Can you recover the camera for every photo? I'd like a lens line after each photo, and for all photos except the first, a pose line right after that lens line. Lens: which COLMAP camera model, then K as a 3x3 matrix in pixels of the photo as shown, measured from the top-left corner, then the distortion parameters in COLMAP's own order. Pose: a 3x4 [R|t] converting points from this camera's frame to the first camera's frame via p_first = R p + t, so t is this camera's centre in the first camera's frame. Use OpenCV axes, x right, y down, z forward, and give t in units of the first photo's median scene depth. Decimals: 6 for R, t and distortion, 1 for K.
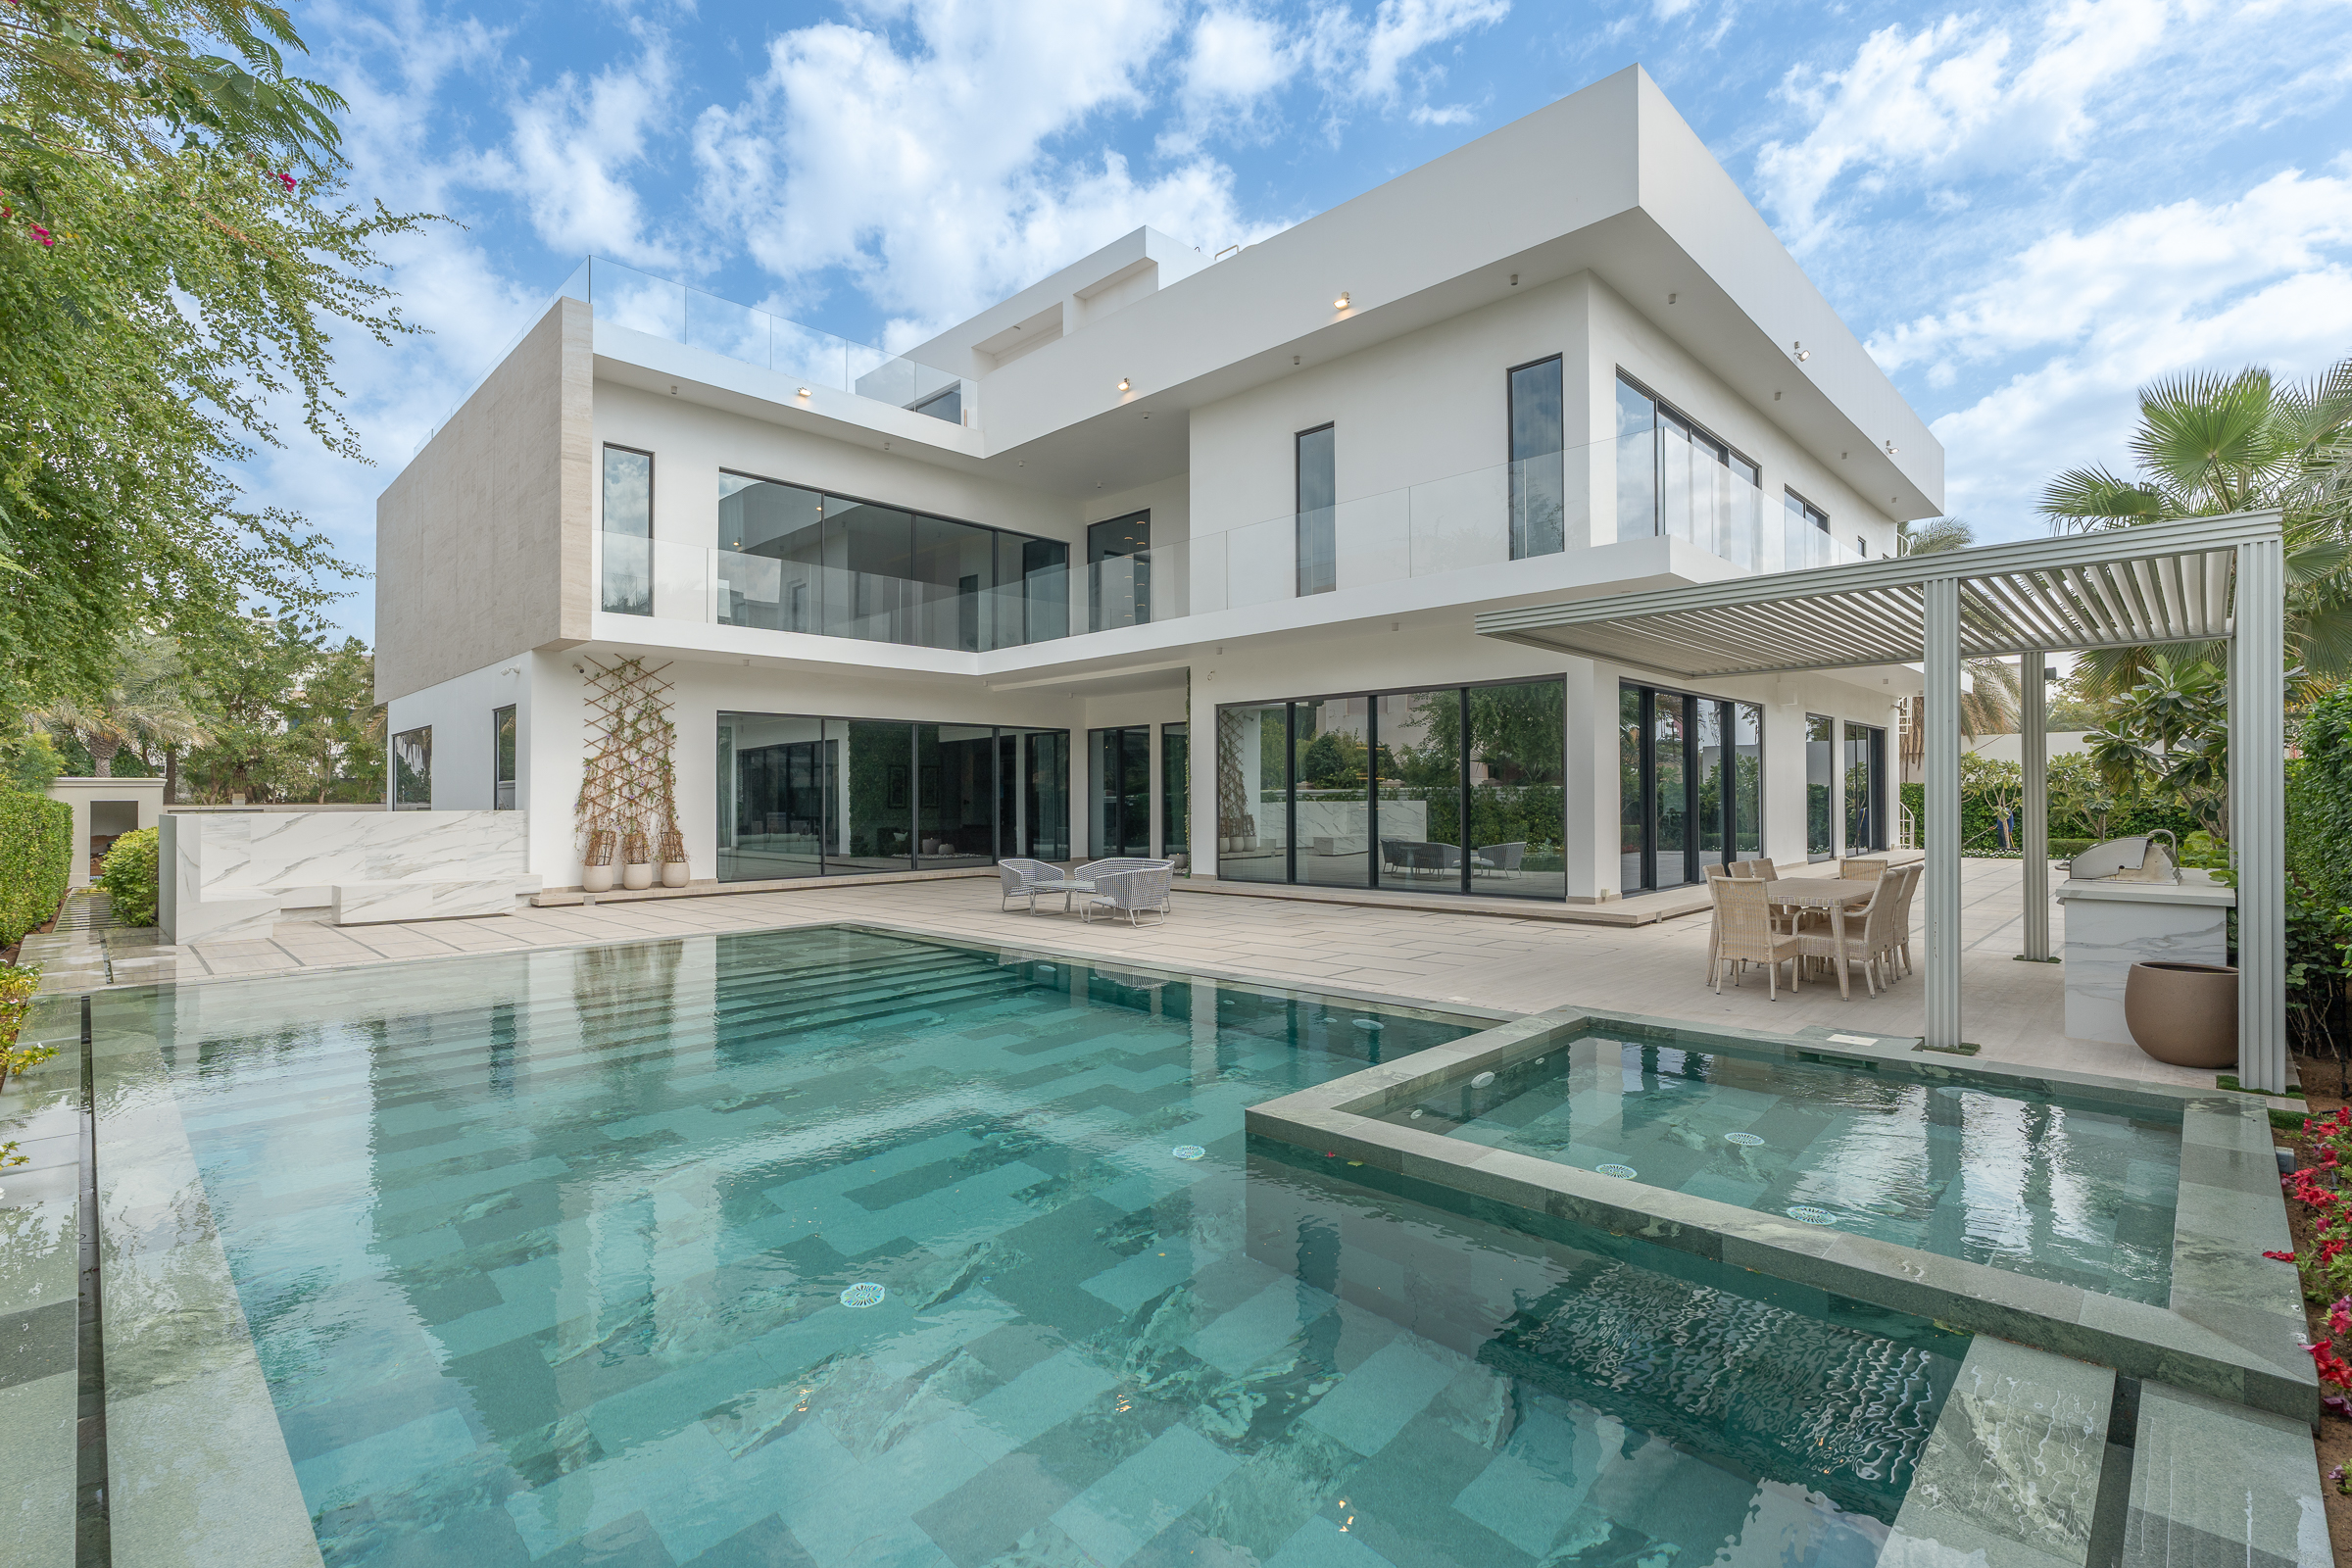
lens RADIAL K [[1079.1, 0, 1185.3], [0, 1079.1, 786.9], [0, 0, 1]] dist [-0.004278, 0.000931]
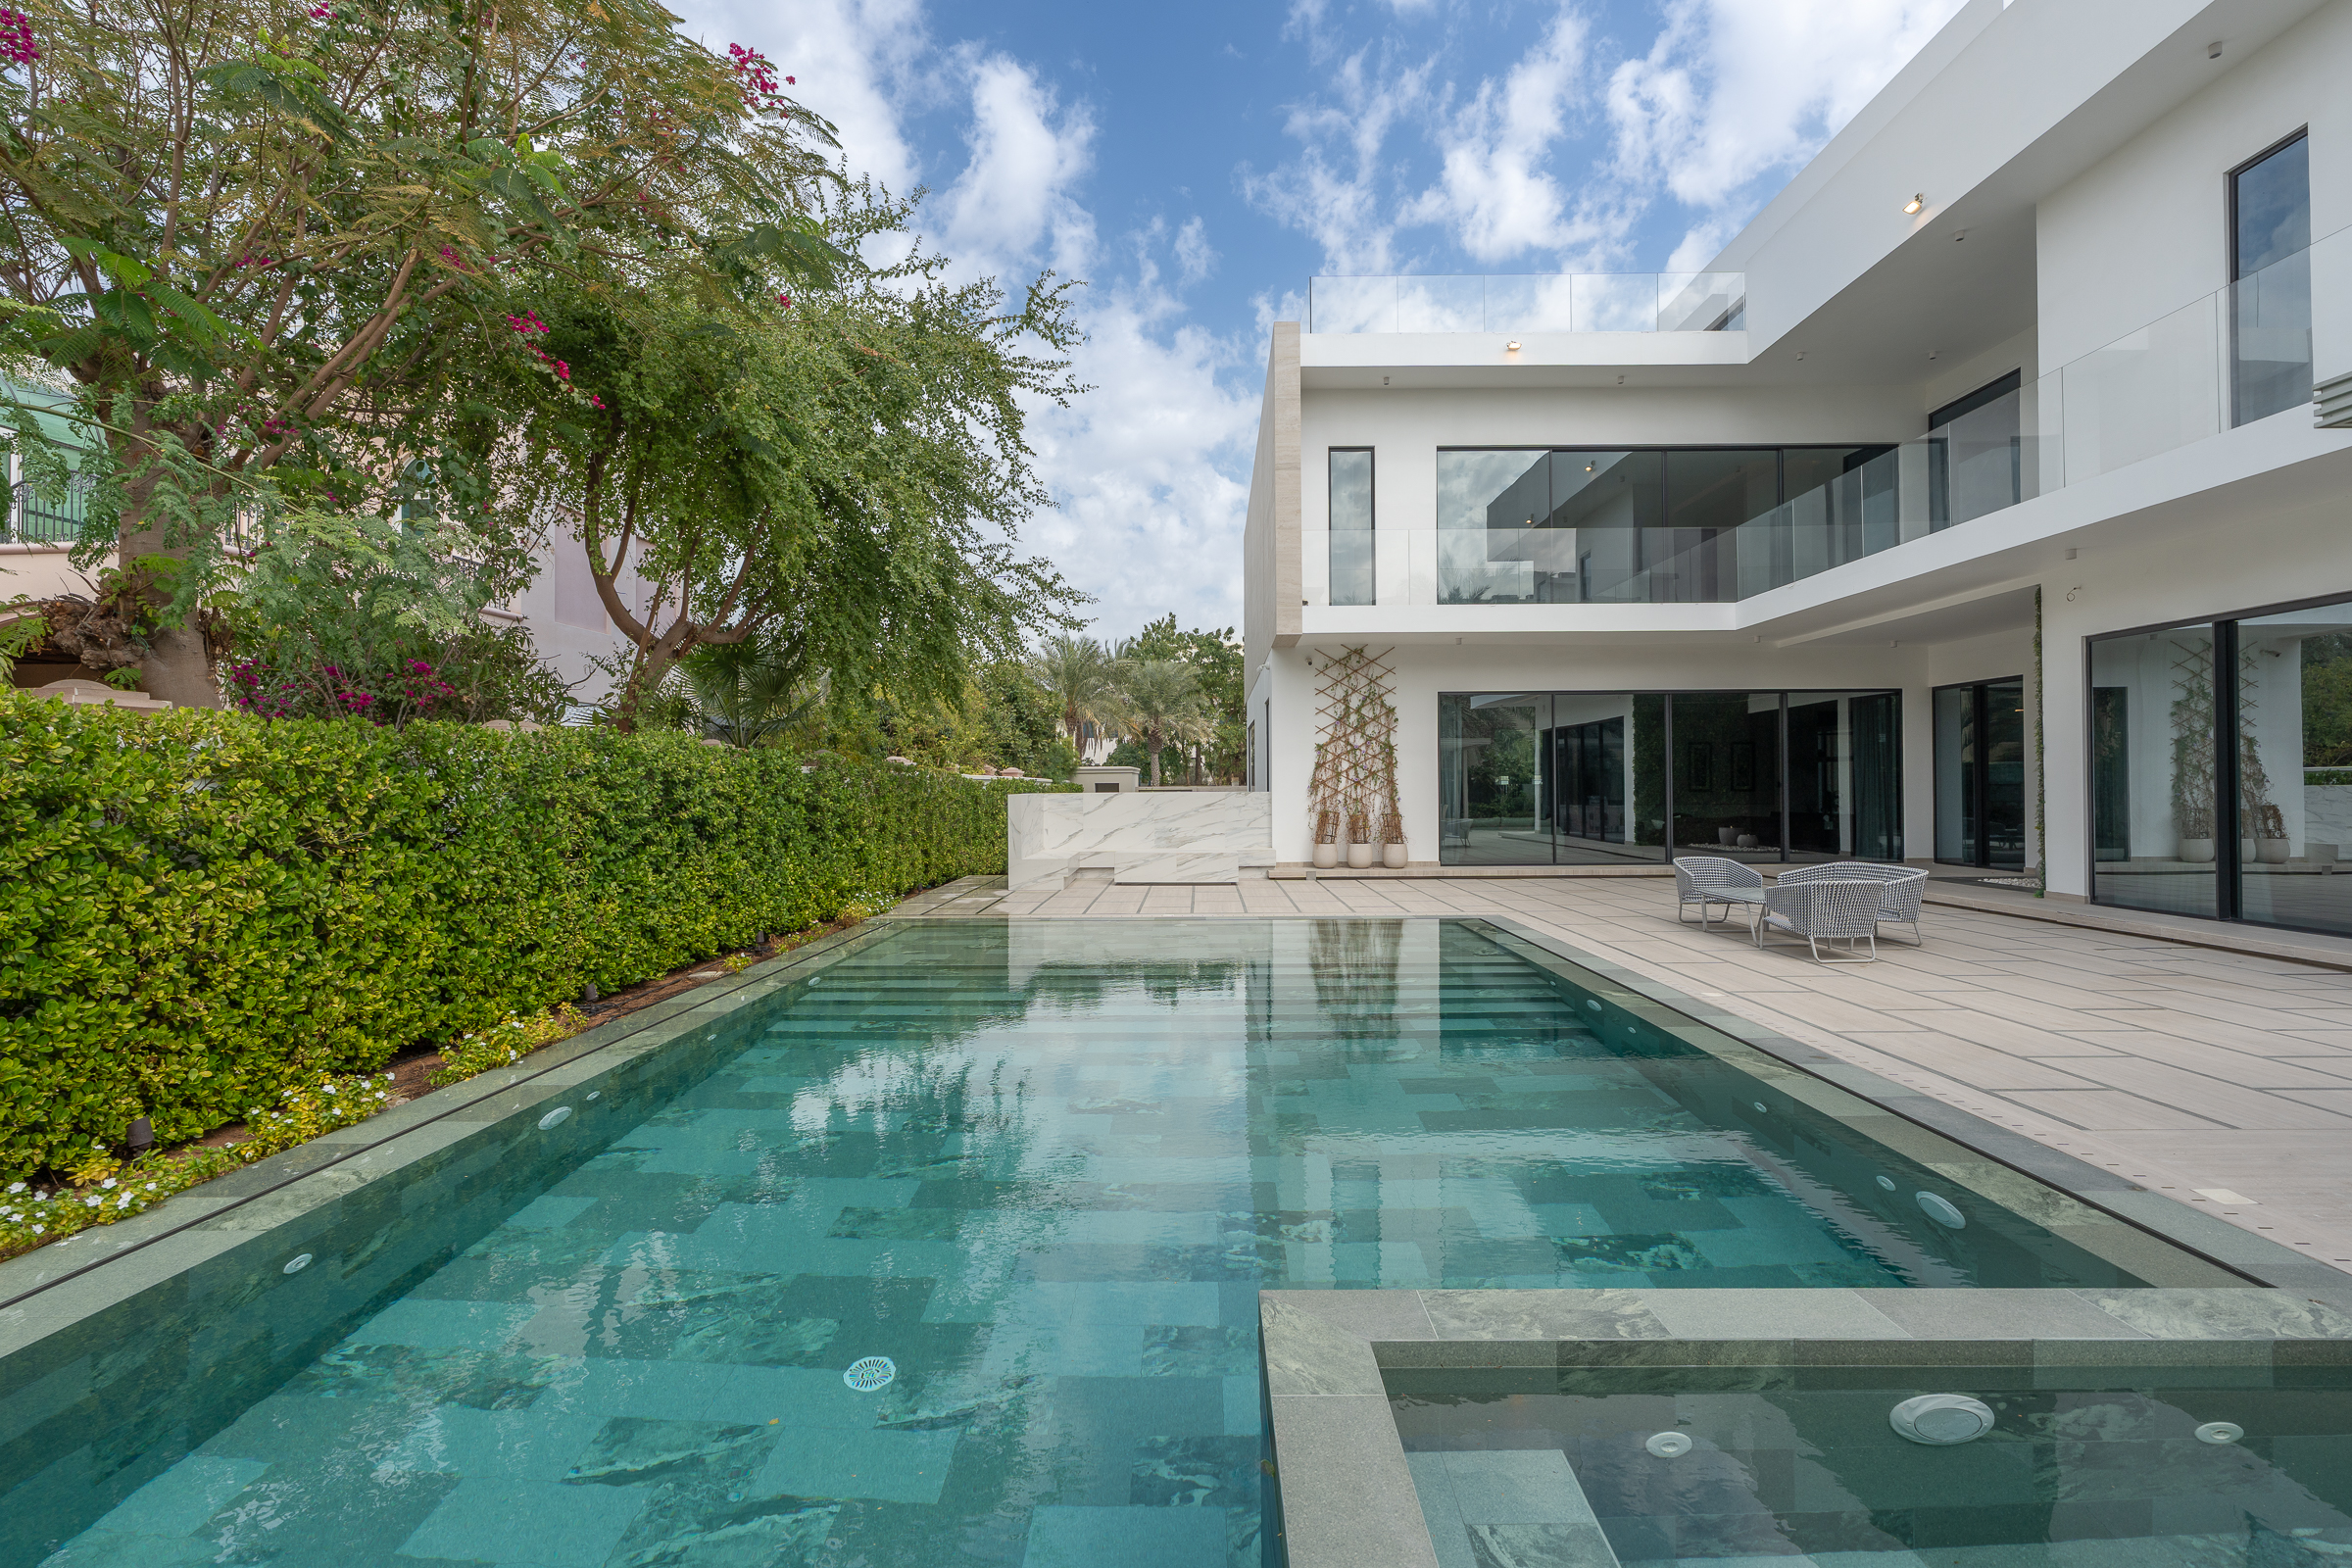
lens RADIAL K [[1083.6, 0, 1170.4], [0, 1083.6, 753.9], [0, 0, 1]] dist [-0.001349, 0.000179]
pose [[0.680986, -0.020908, -0.731998, 0.131945], [0.010382, 0.999768, -0.018898, 0.002317], [0.732223, 0.005270, 0.681045, 0.152162]]
